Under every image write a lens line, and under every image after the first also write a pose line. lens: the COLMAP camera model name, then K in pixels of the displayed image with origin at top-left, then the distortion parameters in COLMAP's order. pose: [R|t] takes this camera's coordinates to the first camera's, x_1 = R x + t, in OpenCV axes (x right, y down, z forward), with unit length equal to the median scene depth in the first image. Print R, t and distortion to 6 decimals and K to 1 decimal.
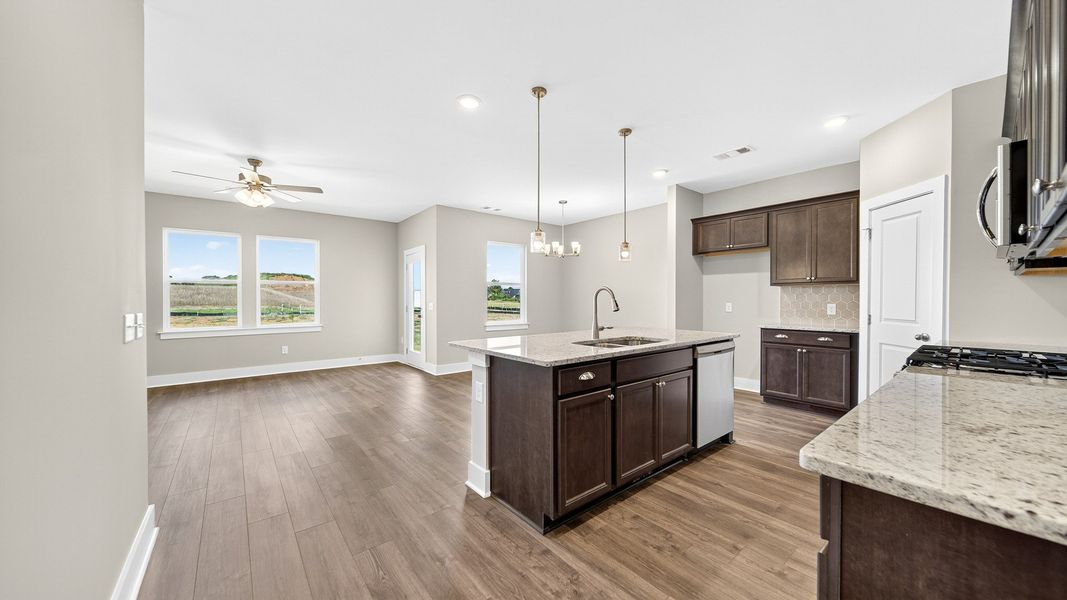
lens RADIAL K [[373.5, 0, 537.5], [0, 373.5, 301.8], [0, 0, 1]] dist [-0.000928, -0.000947]
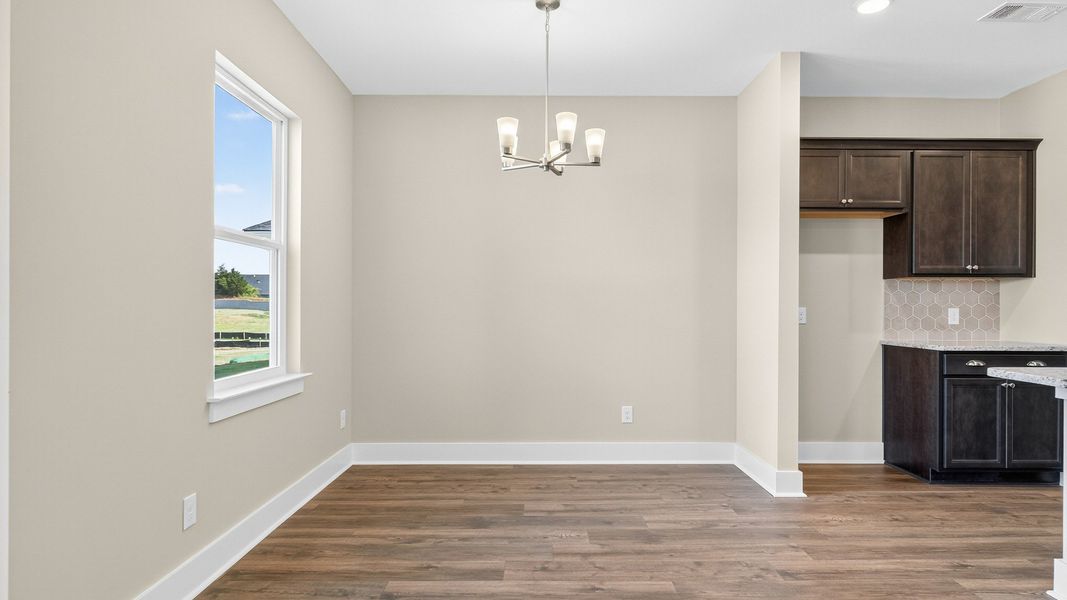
lens RADIAL K [[571.4, 0, 541.0], [0, 571.4, 305.6], [0, 0, 1]] dist [-0.000269, 0.000558]
pose [[0.627401, 0.005052, 0.778680, -0.483868], [-0.000189, 0.999980, -0.006336, 0.008213], [-0.778696, 0.003828, 0.627390, 1.008617]]
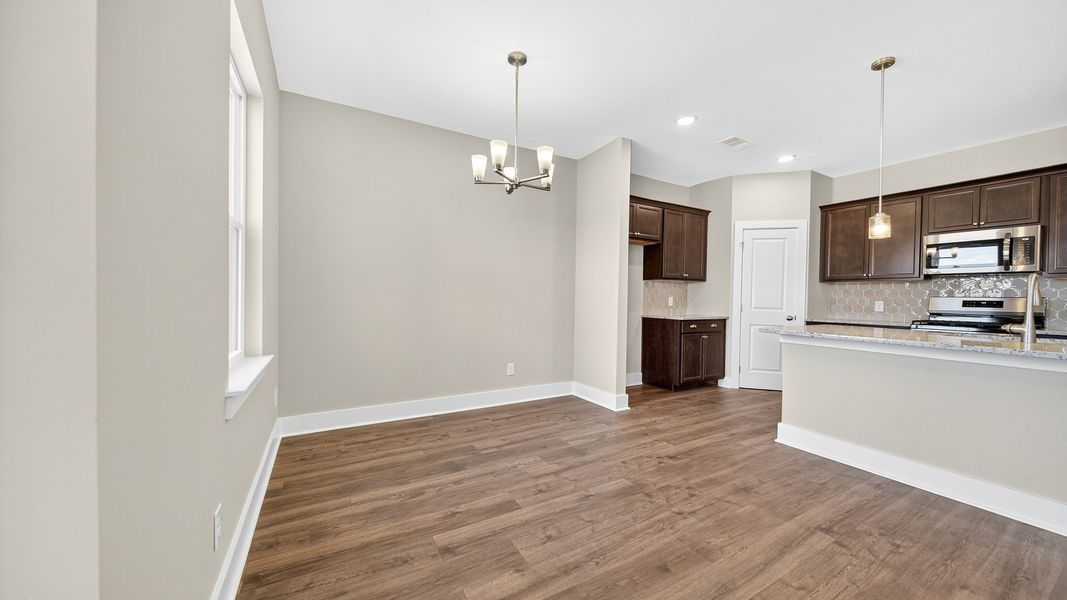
lens RADIAL K [[373.5, 0, 538.0], [0, 373.5, 302.8], [0, 0, 1]] dist [-0.000928, -0.000947]
pose [[0.164159, -0.011400, 0.986368, -0.524186], [-0.008797, 0.999877, 0.013021, 0.013634], [-0.986395, -0.010815, 0.164038, 1.324463]]
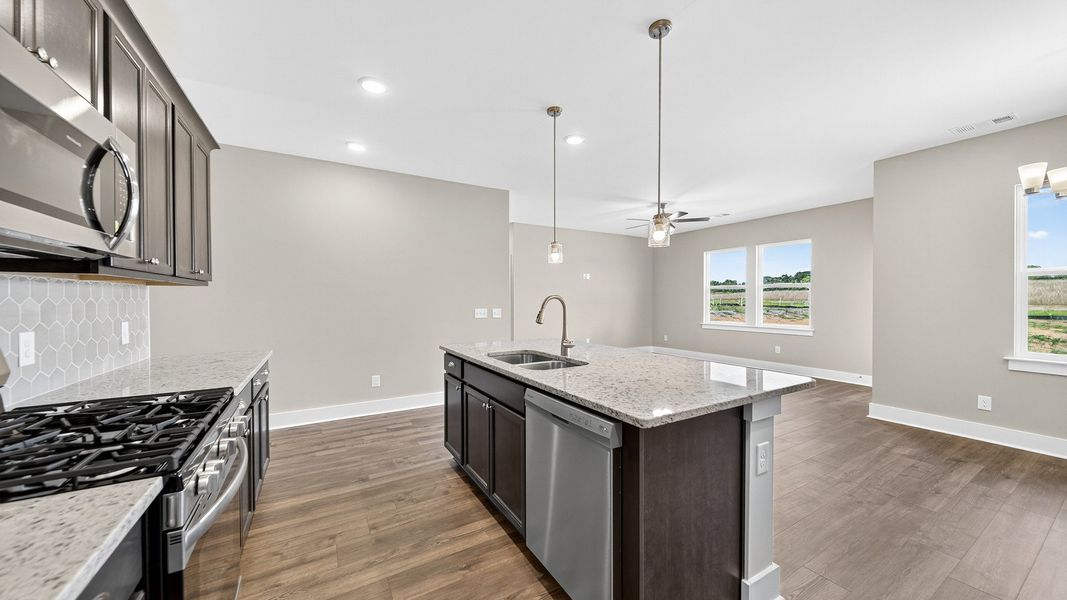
lens RADIAL K [[373.5, 0, 536.4], [0, 373.5, 299.9], [0, 0, 1]] dist [-0.000928, -0.000947]
pose [[-0.153173, 0.005714, -0.988183, 0.732112], [-0.004887, 0.999967, 0.006539, -0.024005], [0.988187, 0.005831, -0.153140, 0.768798]]
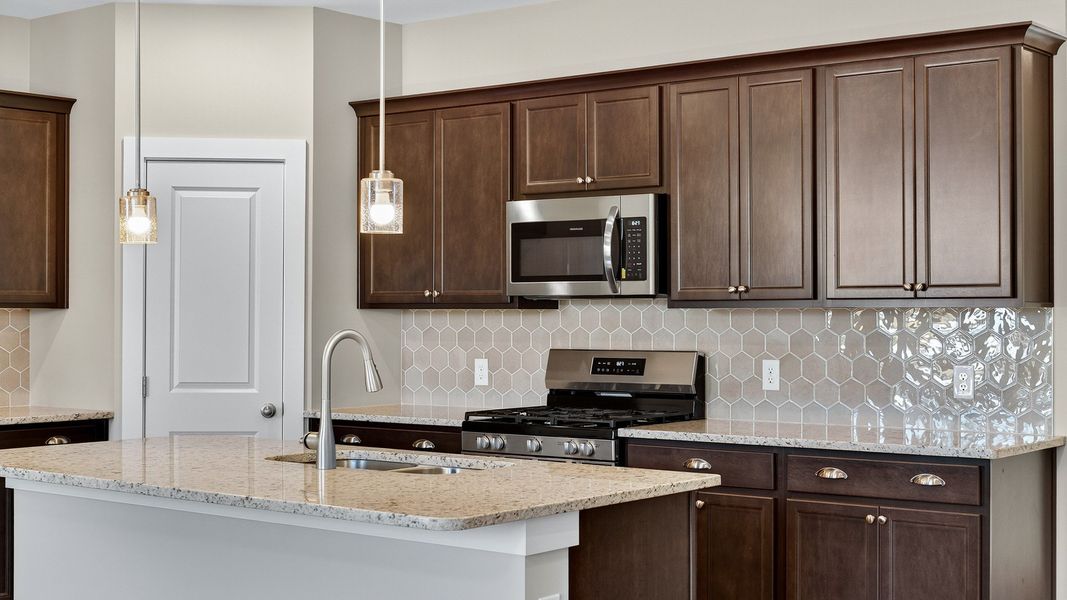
lens RADIAL K [[1538.1, 0, 541.1], [0, 1538.1, 298.0], [0, 0, 1]] dist [-0.061991, 0.000000]
pose [[-0.215769, 0.009435, 0.976399, -0.998547], [0.008102, 0.999936, -0.007872, -0.041586], [-0.976411, 0.006212, -0.215831, 0.808631]]
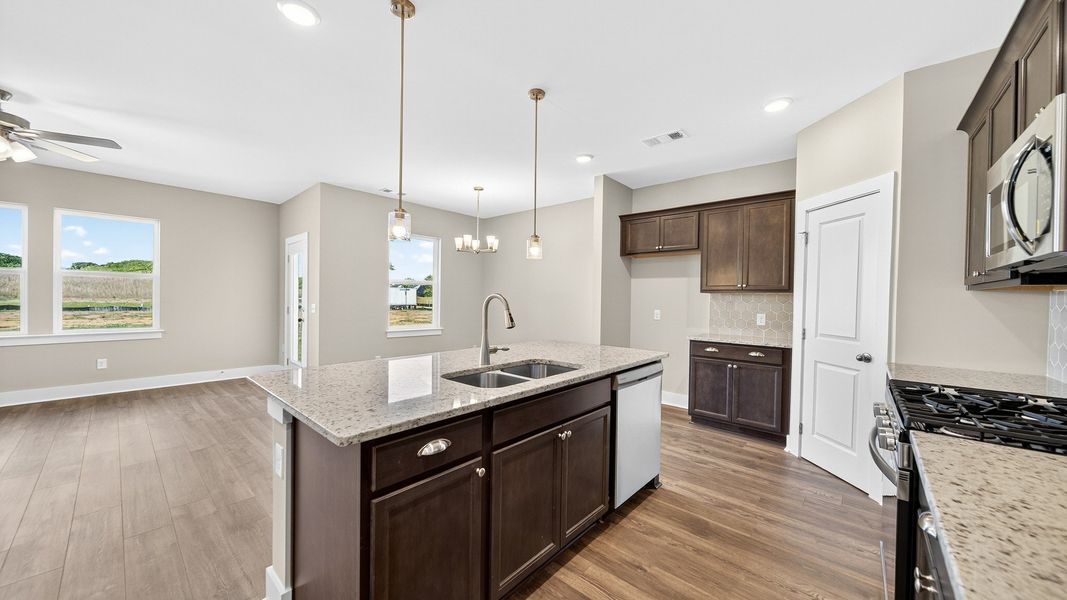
lens RADIAL K [[373.5, 0, 536.8], [0, 373.5, 301.5], [0, 0, 1]] dist [-0.000928, -0.000947]
pose [[0.986845, 0.015635, 0.160915, 0.098259], [-0.016267, 0.999864, 0.002612, -0.019807], [-0.160852, -0.005195, 0.986965, 0.191984]]
